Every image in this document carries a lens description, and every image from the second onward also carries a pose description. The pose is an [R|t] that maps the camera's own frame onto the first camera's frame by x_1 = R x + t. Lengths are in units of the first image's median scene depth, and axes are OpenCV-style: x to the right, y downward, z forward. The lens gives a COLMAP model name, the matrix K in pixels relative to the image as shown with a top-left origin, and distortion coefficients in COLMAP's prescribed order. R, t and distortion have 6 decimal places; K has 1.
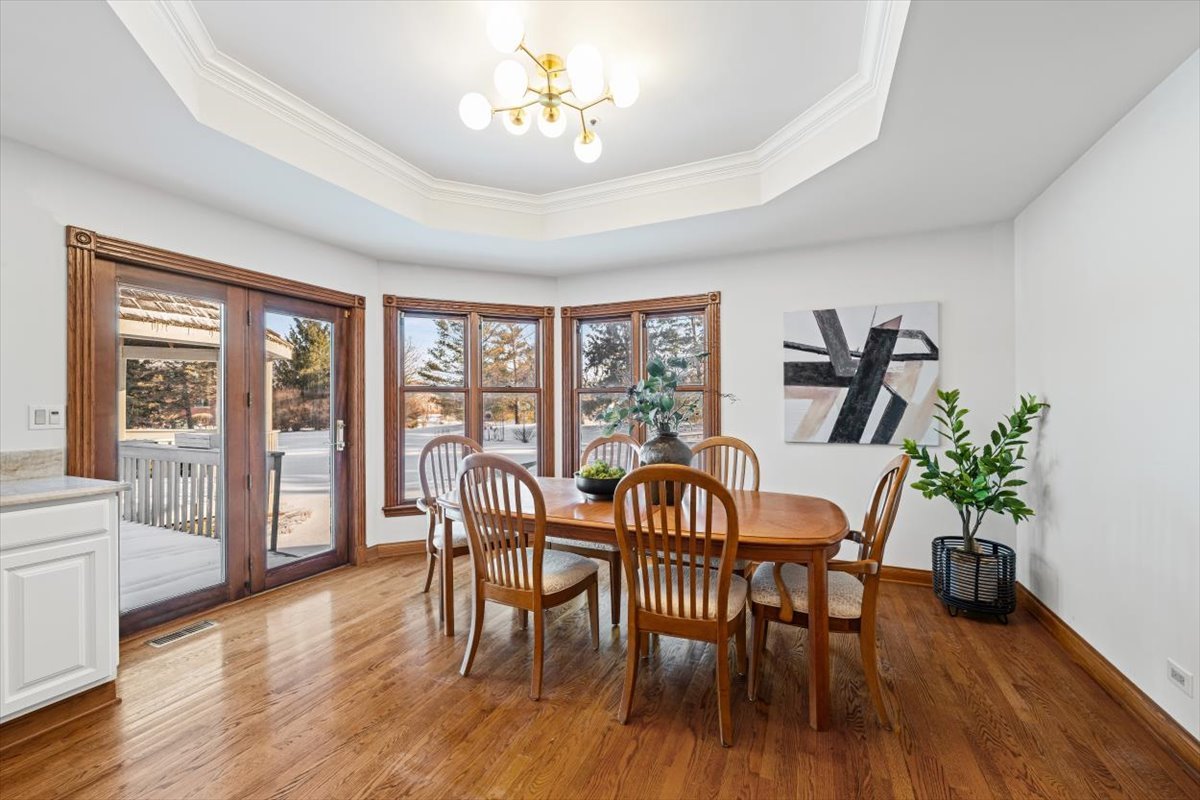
lens RADIAL K [[475.7, 0, 567.5], [0, 475.7, 403.2], [0, 0, 1]] dist [0.026536, -0.000084]
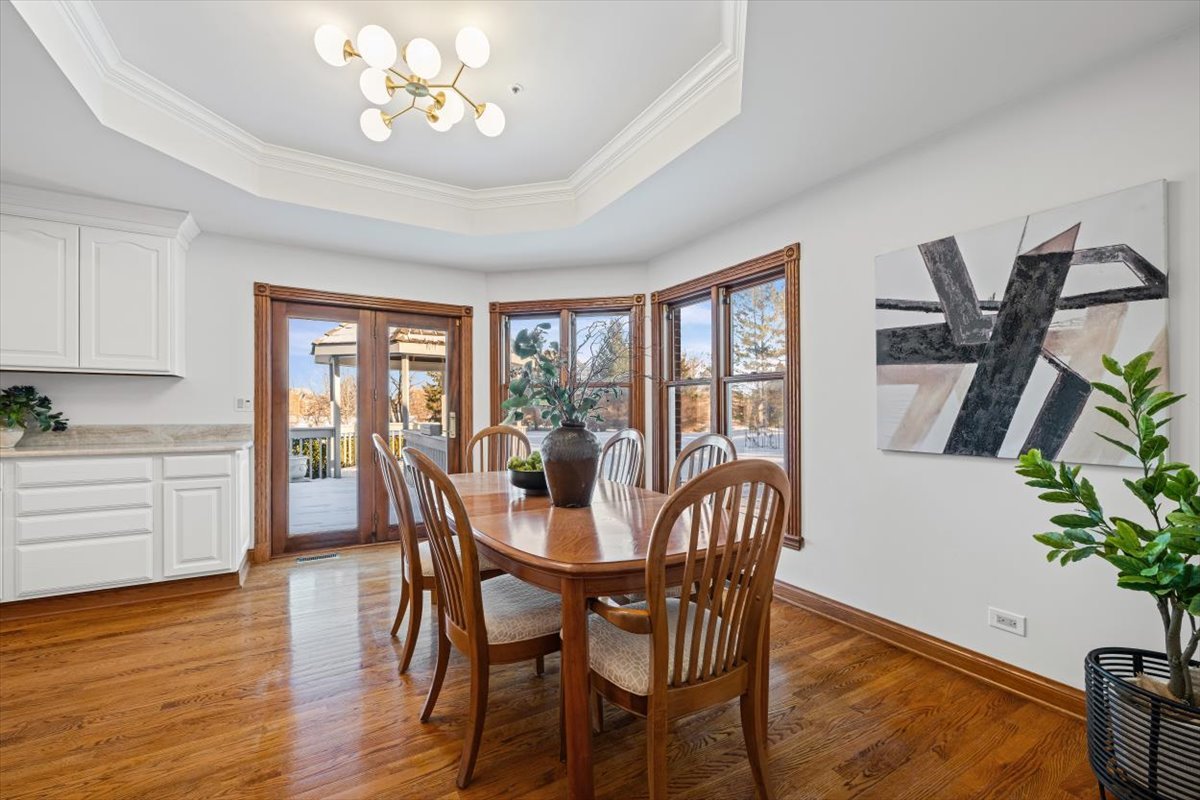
lens RADIAL K [[475.7, 0, 567.5], [0, 475.7, 403.2], [0, 0, 1]] dist [0.026536, -0.000084]
pose [[0.824117, -0.000225, -0.566420, 0.504221], [-0.005775, 0.999945, -0.008800, 0.025642], [0.566391, 0.010523, 0.824070, 0.213664]]
